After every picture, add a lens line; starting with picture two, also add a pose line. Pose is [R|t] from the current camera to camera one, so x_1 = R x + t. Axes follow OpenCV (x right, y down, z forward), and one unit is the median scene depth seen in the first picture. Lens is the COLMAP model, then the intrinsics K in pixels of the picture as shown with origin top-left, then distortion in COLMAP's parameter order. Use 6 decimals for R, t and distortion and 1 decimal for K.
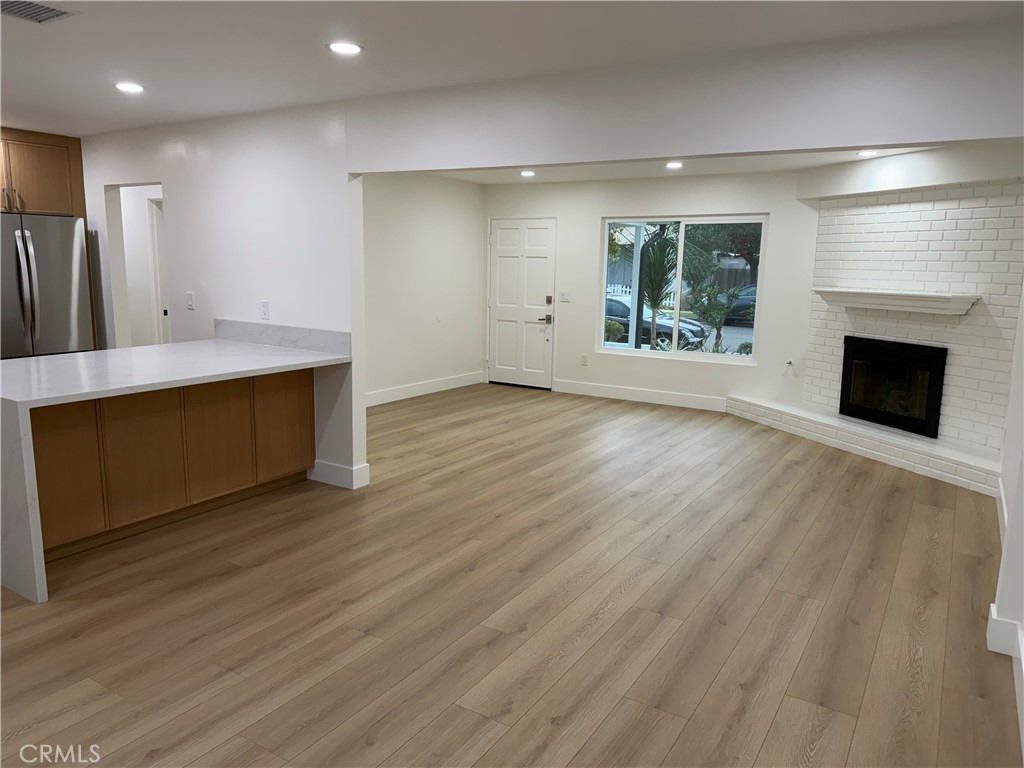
lens RADIAL K [[716.4, 0, 513.5], [0, 716.4, 380.6], [0, 0, 1]] dist [0.083518, -0.104100]
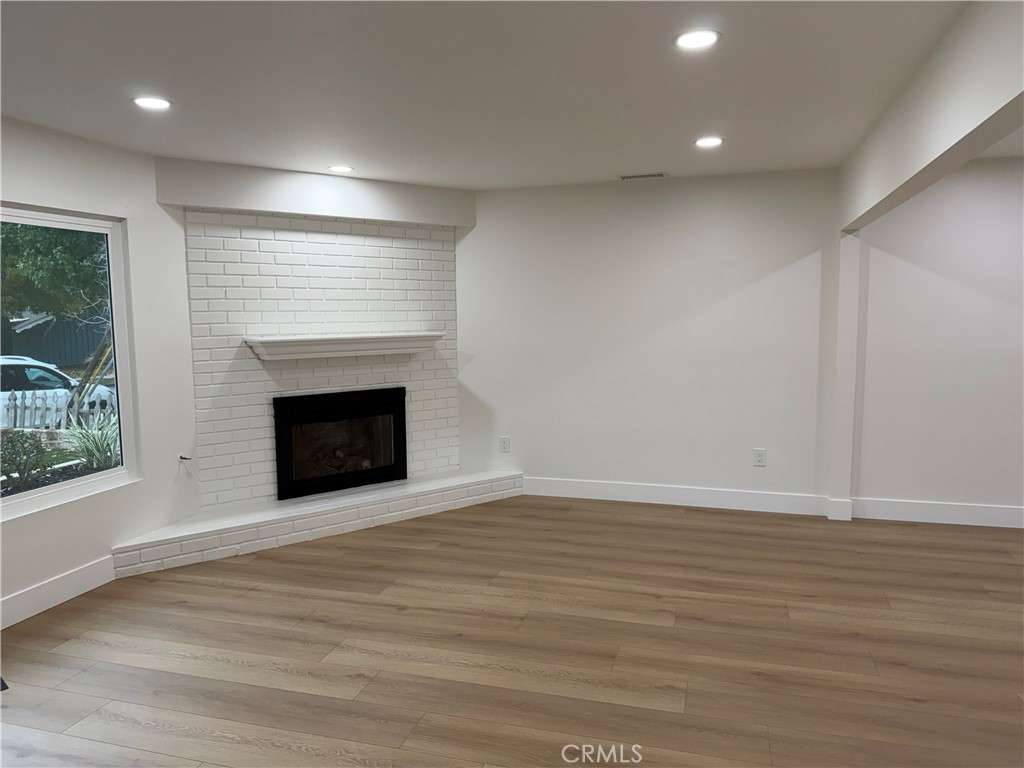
lens RADIAL K [[716.4, 0, 513.4], [0, 716.4, 381.6], [0, 0, 1]] dist [0.083518, -0.104100]
pose [[-0.272939, -0.113230, 0.955344, -0.446543], [0.161217, 0.973623, 0.161456, -0.217041], [-0.948427, 0.198086, -0.247485, 1.282805]]
